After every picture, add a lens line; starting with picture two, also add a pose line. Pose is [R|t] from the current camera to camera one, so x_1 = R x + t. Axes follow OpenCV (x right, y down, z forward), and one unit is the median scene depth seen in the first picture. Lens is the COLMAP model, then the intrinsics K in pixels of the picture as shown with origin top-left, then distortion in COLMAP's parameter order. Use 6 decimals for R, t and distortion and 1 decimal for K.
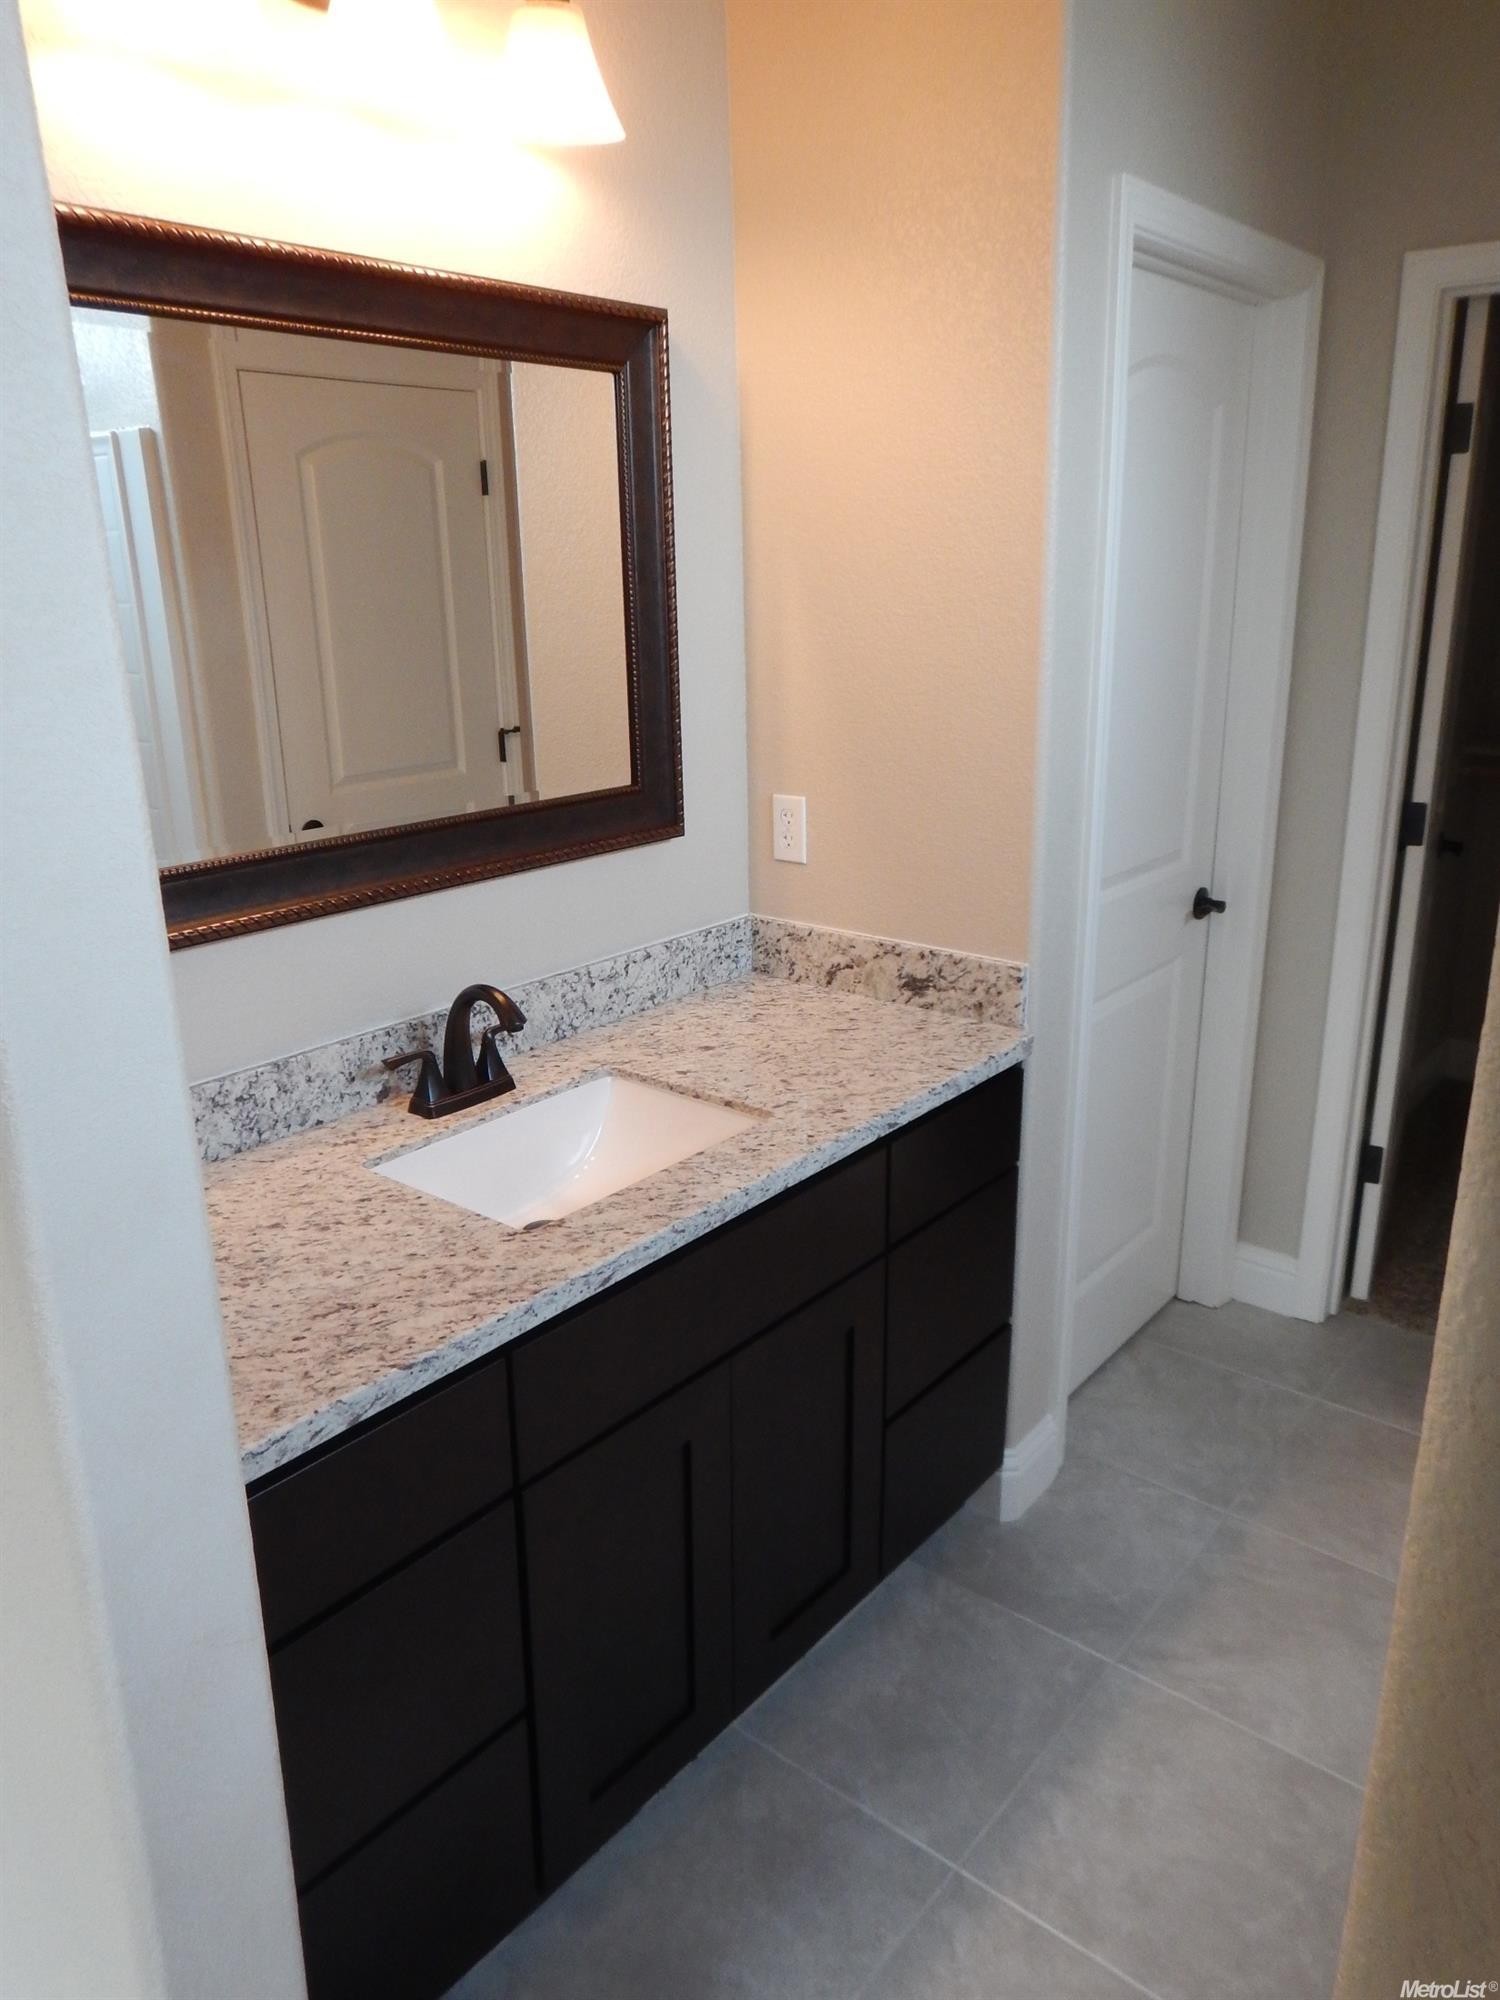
lens RADIAL K [[1400.0, 0, 749.6], [0, 1400.0, 1005.6], [0, 0, 1]] dist [-0.007342, -0.002072]
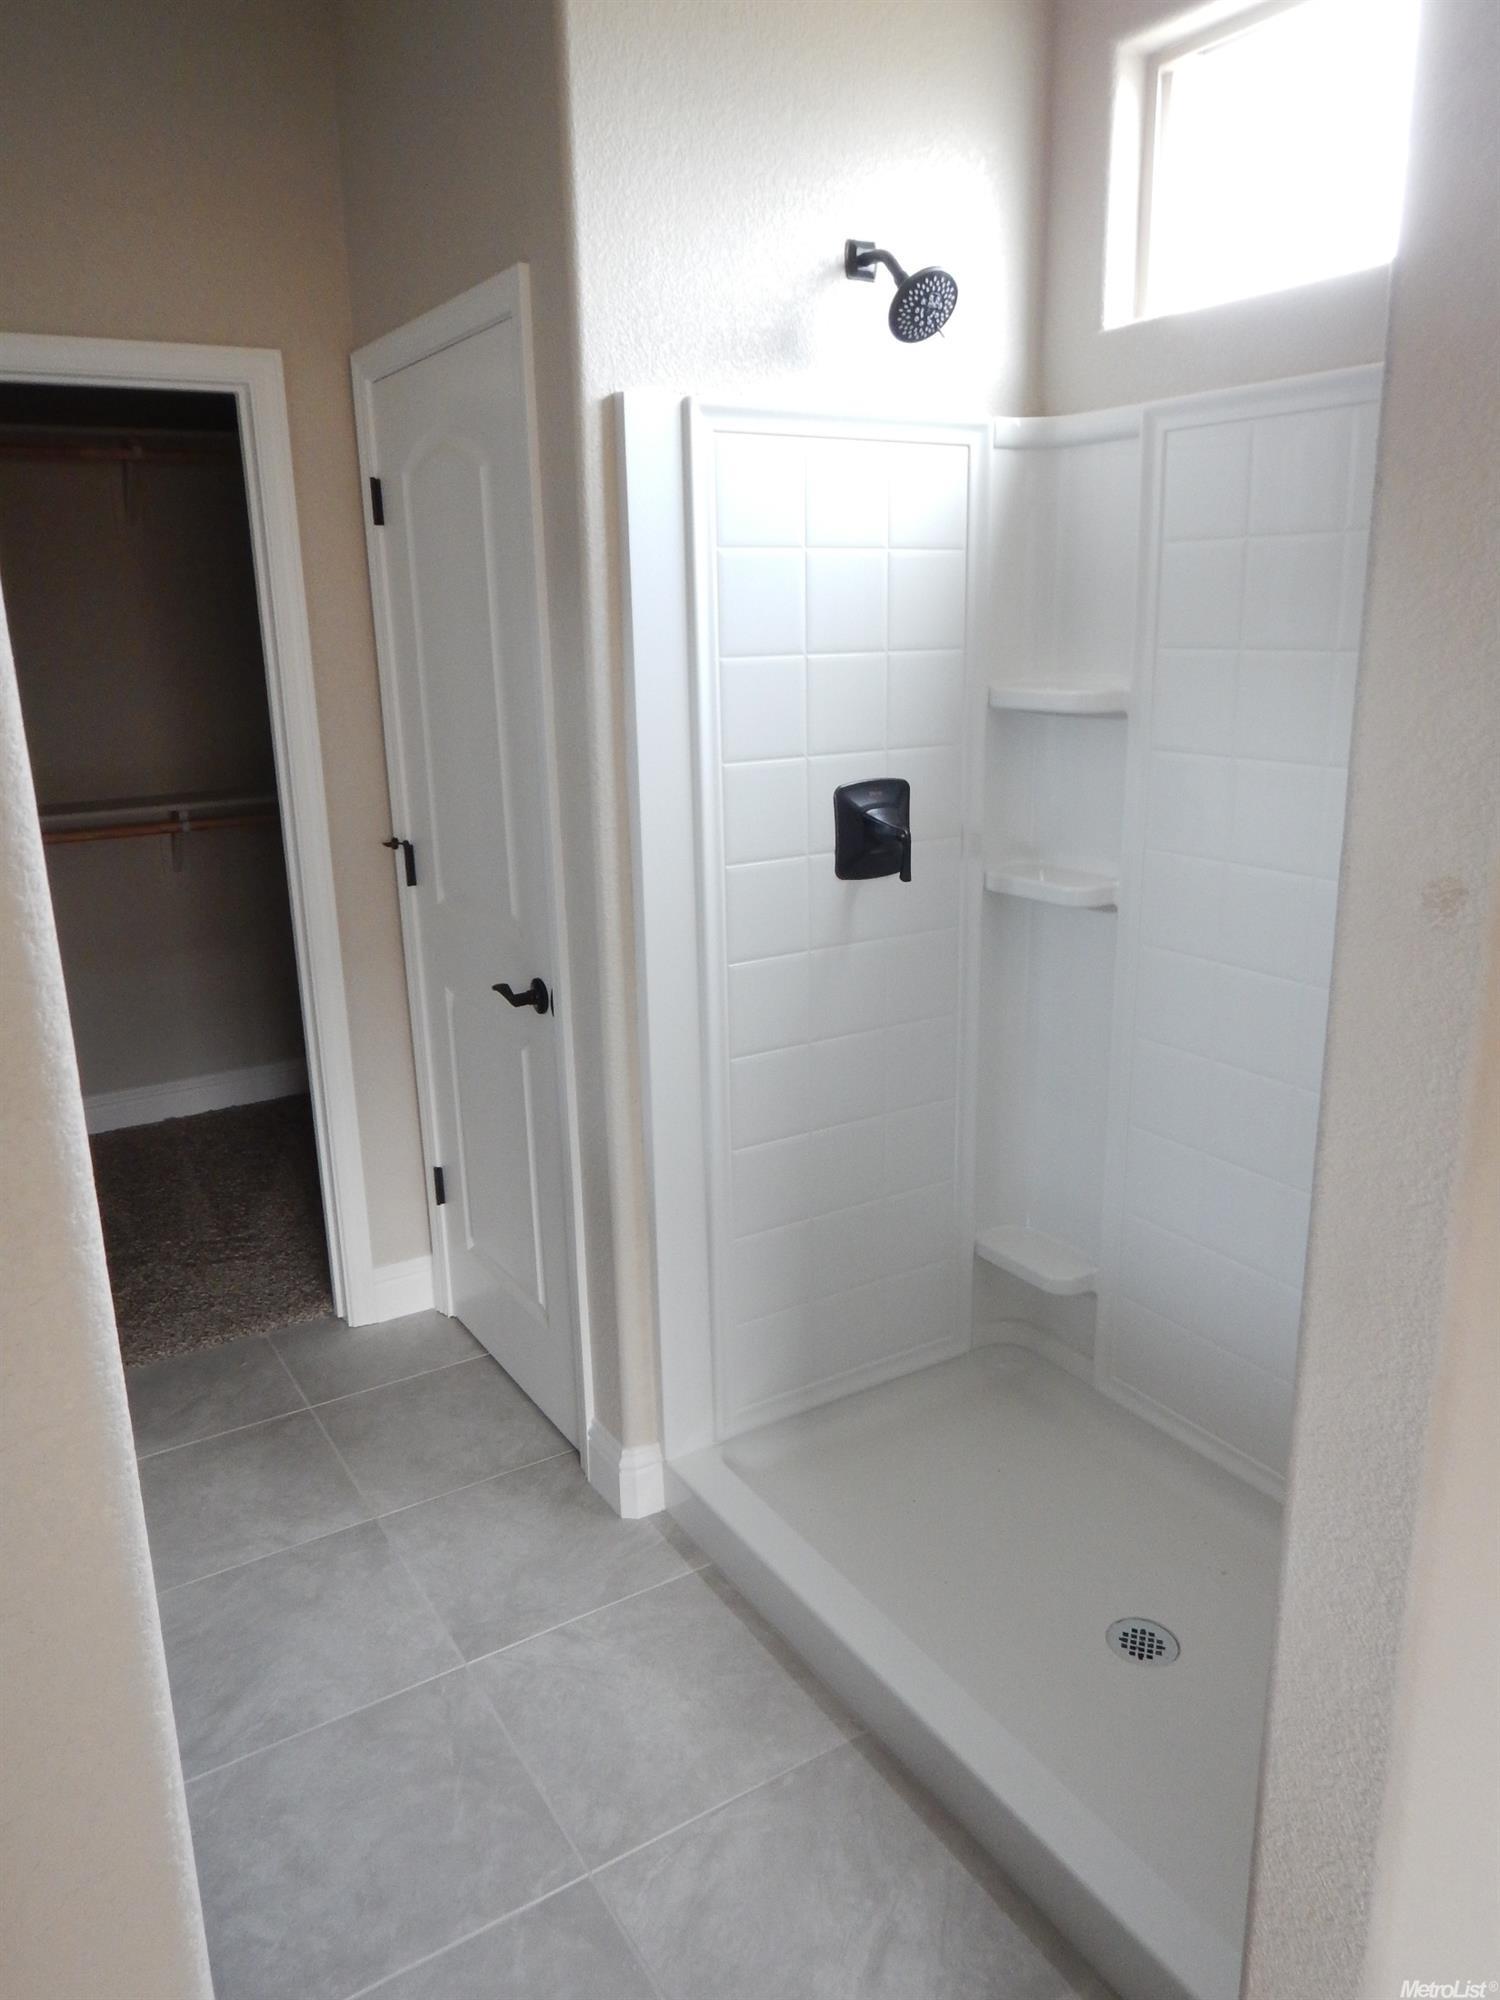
lens RADIAL K [[1400.0, 0, 748.0], [0, 1400.0, 998.1], [0, 0, 1]] dist [-0.007342, -0.002072]
pose [[0.304245, -0.237734, 0.922452, -0.402244], [0.295393, 0.944169, 0.145904, -0.057388], [-0.905637, 0.228095, 0.357483, 0.218038]]
